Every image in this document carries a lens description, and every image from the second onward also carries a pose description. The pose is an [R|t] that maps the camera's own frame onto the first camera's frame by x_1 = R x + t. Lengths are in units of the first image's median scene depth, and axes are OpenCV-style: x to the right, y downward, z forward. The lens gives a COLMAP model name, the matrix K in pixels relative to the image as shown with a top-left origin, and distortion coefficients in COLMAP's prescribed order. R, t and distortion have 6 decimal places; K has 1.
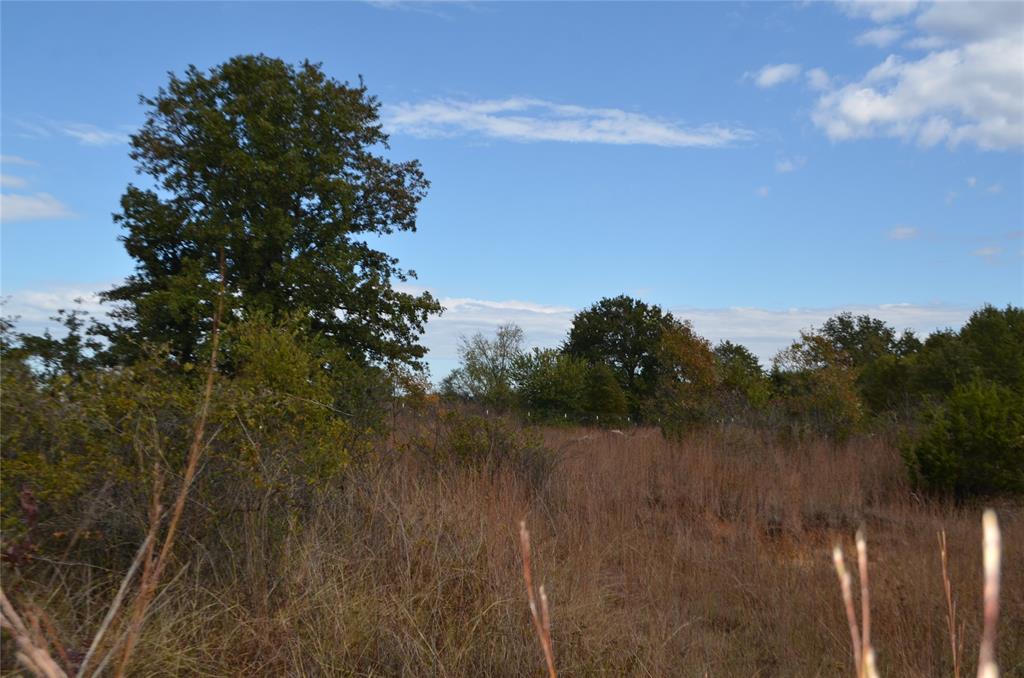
lens RADIAL K [[1088.8, 0, 505.3], [0, 1088.8, 343.5], [0, 0, 1]] dist [-0.020294, 0.000000]
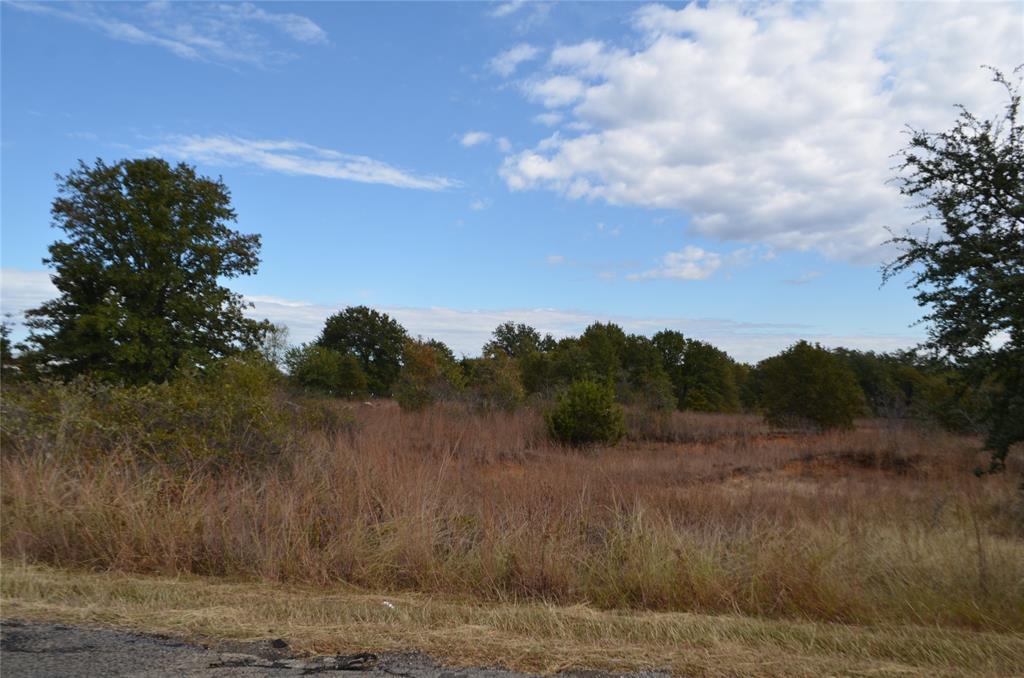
lens RADIAL K [[835.2, 0, 516.2], [0, 835.2, 338.4], [0, 0, 1]] dist [-0.016378, -0.008943]
pose [[0.949555, 0.022874, 0.312765, -0.092884], [-0.026656, 0.999614, 0.007820, -0.033734], [-0.312465, -0.015763, 0.949798, -0.238297]]
